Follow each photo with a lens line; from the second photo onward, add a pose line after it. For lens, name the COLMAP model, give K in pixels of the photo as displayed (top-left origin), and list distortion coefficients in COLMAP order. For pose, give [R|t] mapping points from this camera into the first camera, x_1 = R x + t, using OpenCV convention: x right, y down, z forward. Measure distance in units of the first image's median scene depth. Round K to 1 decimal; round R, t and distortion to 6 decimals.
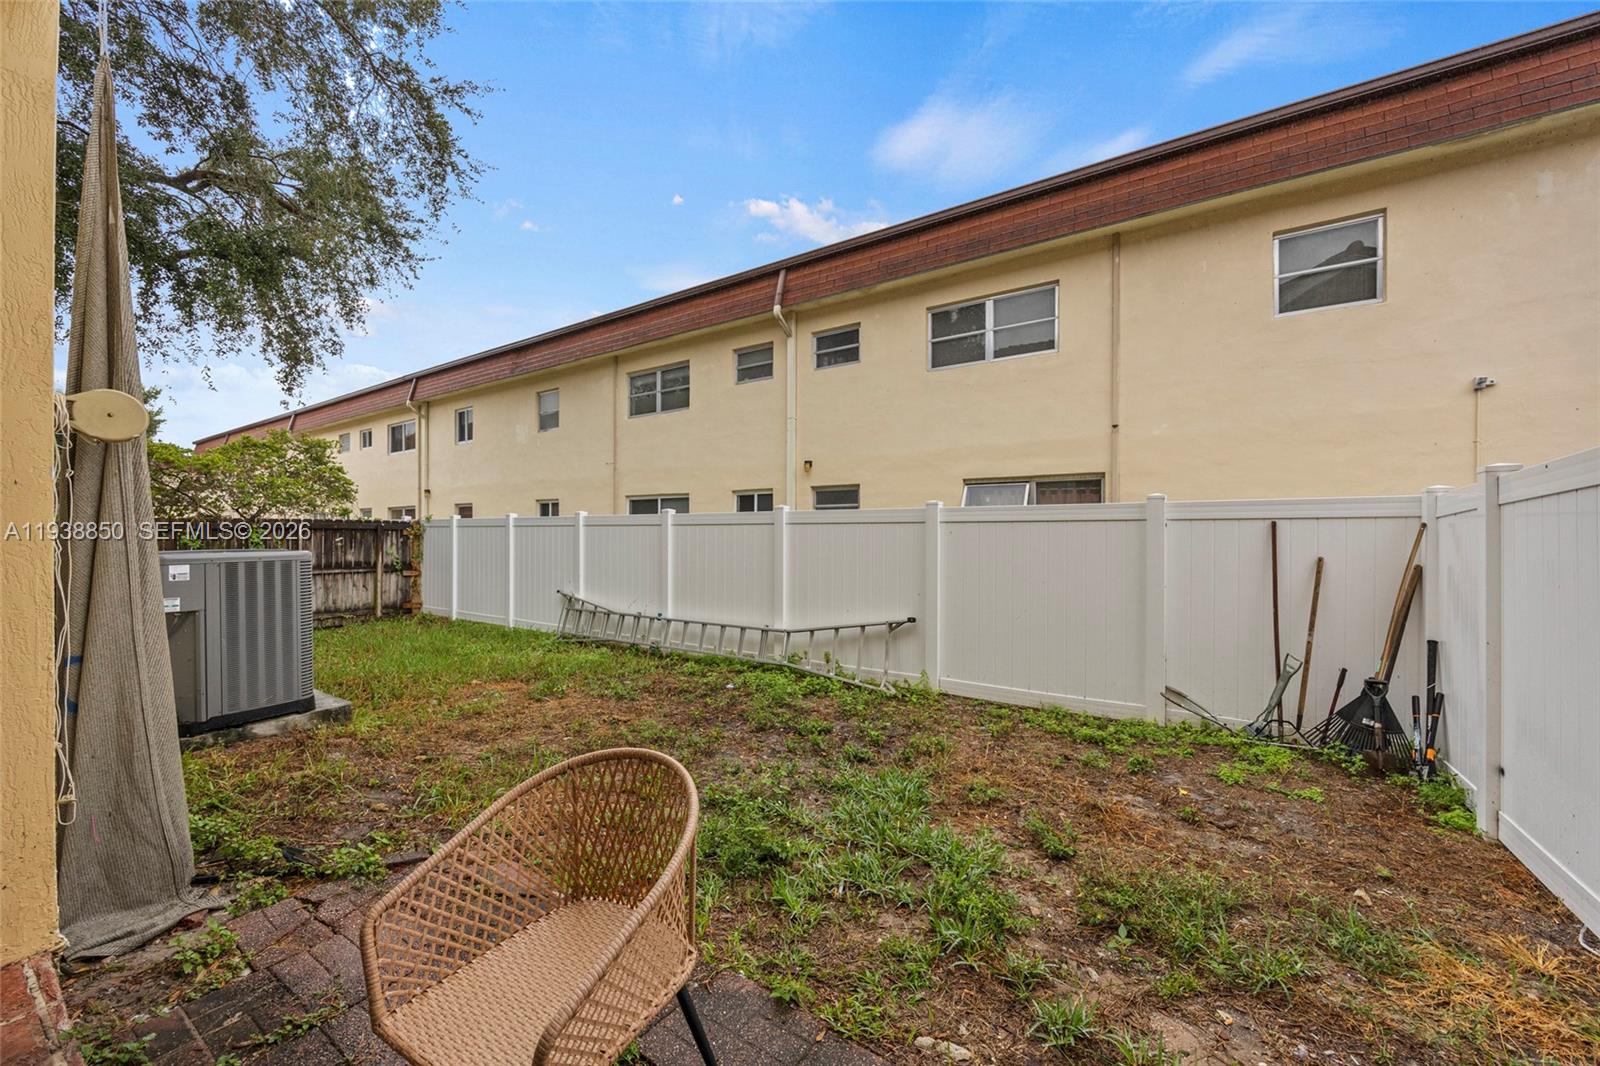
lens RADIAL K [[607.9, 0, 808.7], [0, 607.9, 535.5], [0, 0, 1]] dist [-0.008638, 0.001574]
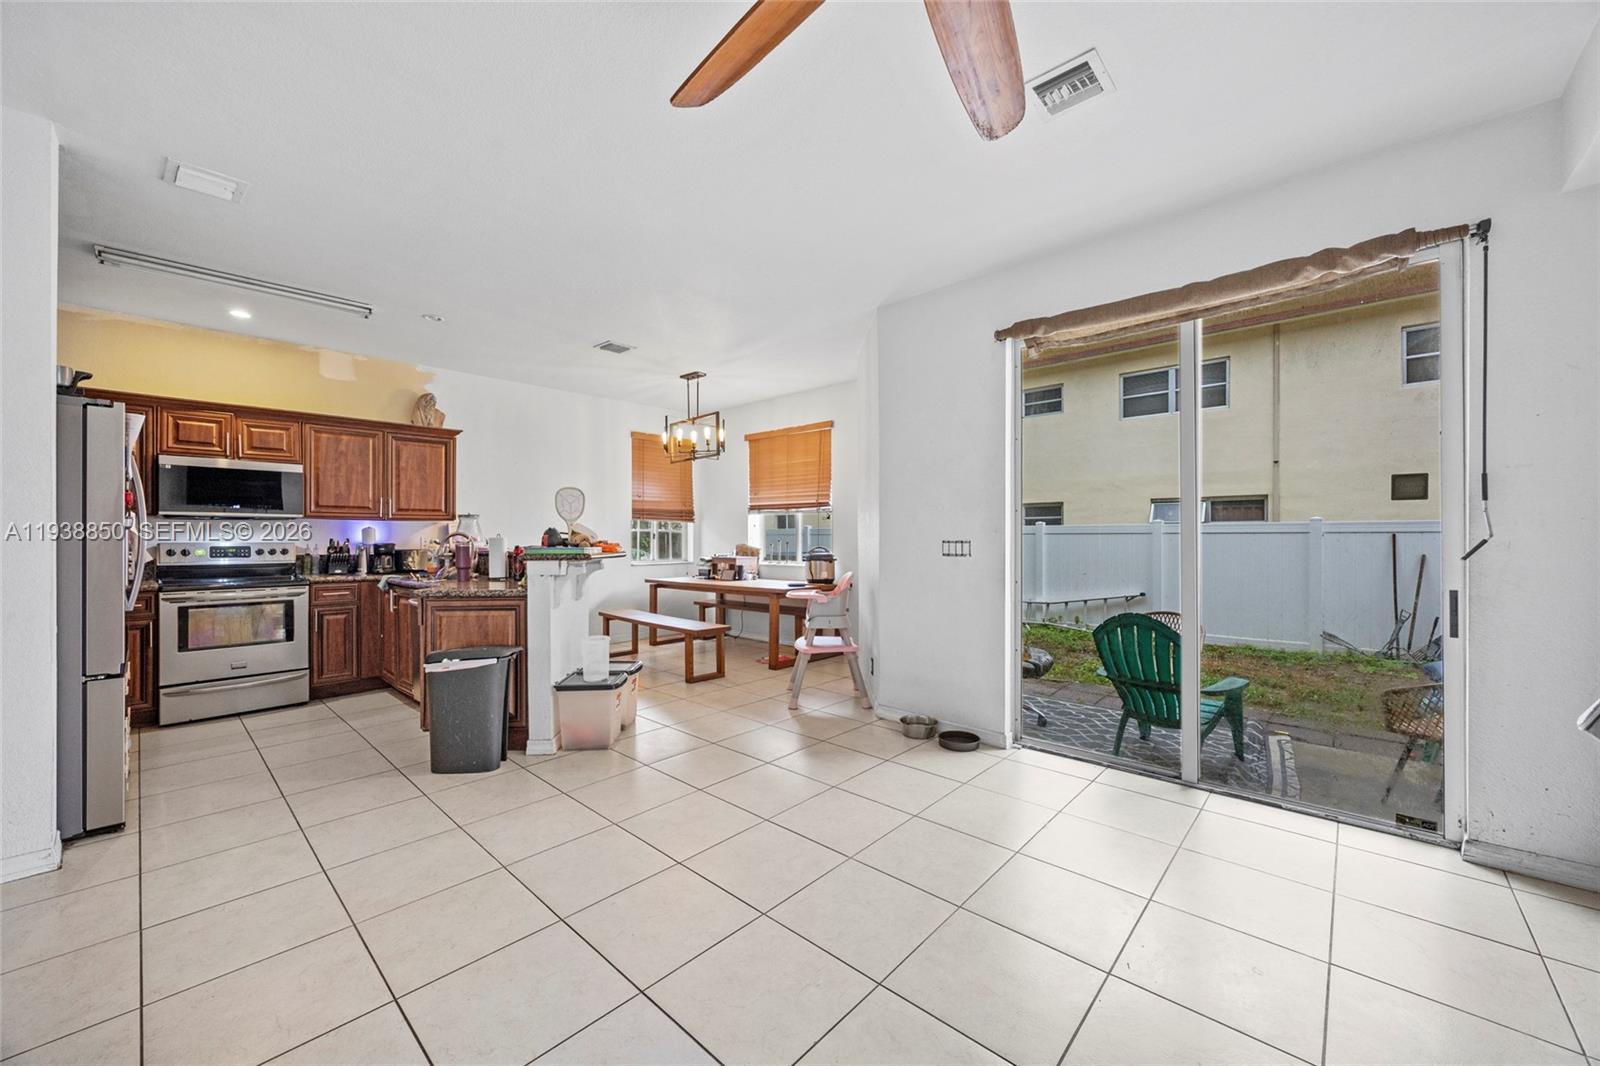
lens RADIAL K [[607.9, 0, 805.1], [0, 607.9, 538.1], [0, 0, 1]] dist [-0.008638, 0.001574]
pose [[0.988405, -0.003544, -0.151798, -0.422896], [0.003673, 0.999993, 0.000573, -0.011776], [0.151795, -0.001124, 0.988411, -0.642890]]
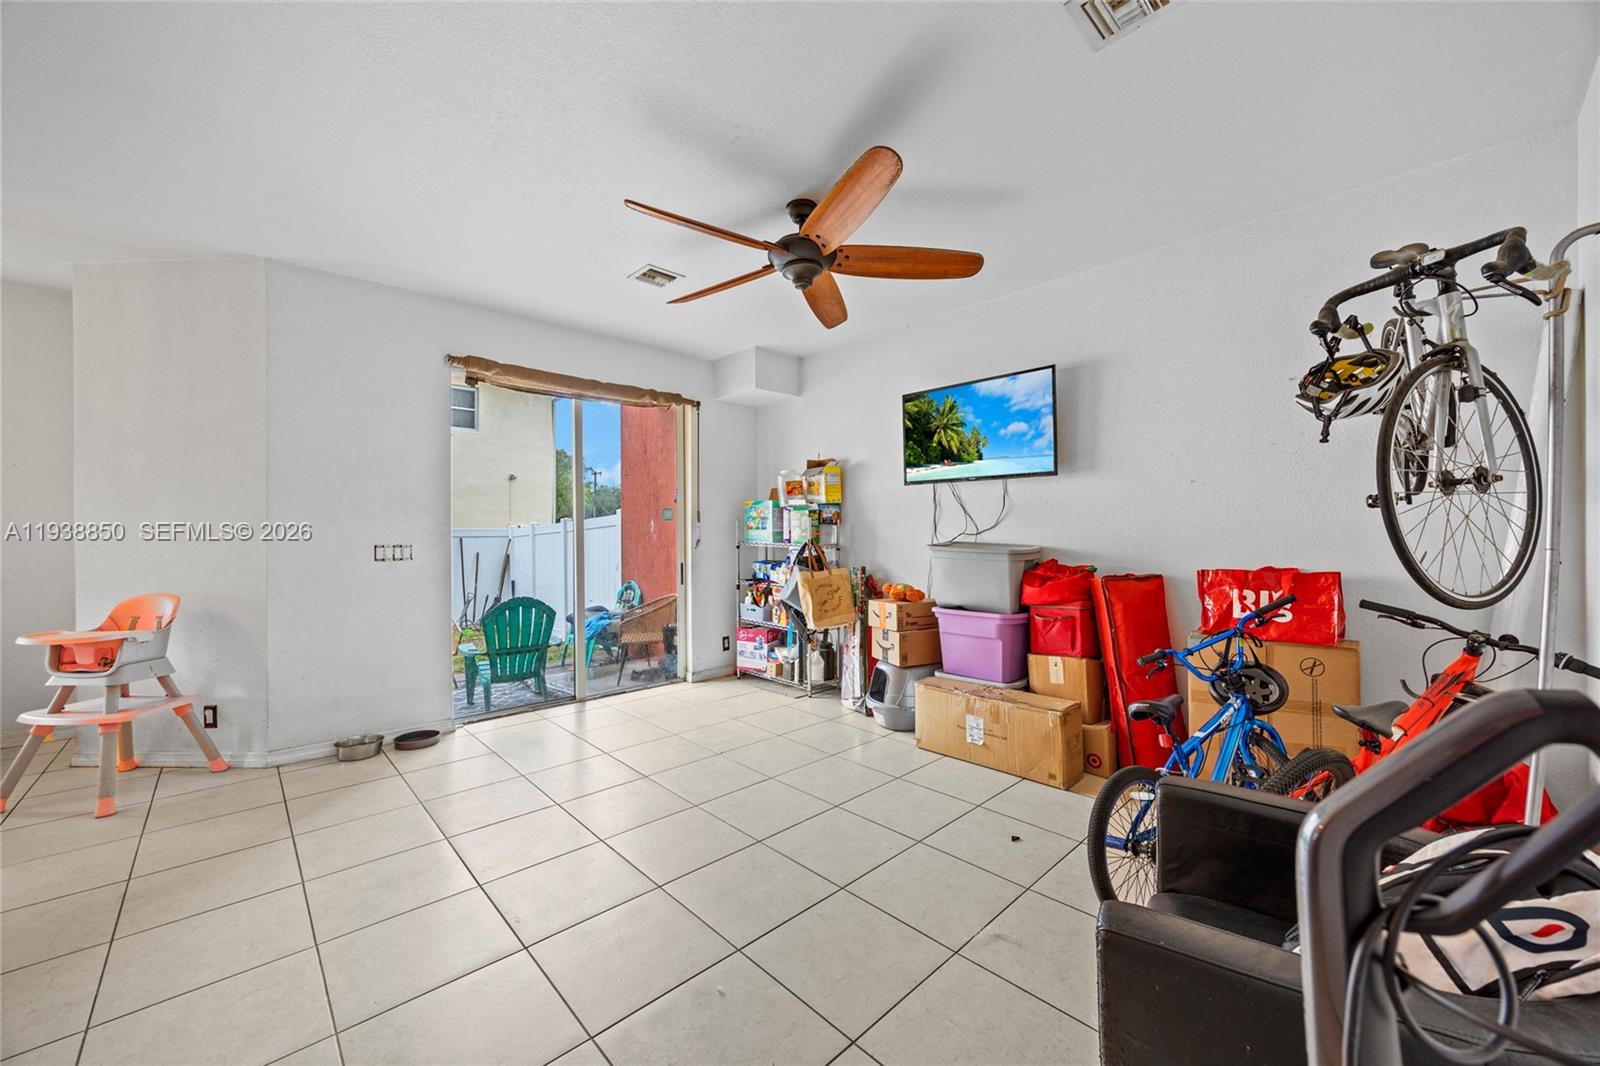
lens RADIAL K [[607.9, 0, 806.2], [0, 607.9, 534.4], [0, 0, 1]] dist [-0.008638, 0.001574]
pose [[0.215638, -0.001862, 0.976472, -0.841520], [0.010609, 0.999944, -0.000436, -0.014243], [-0.976416, 0.010453, 0.215646, -0.554014]]
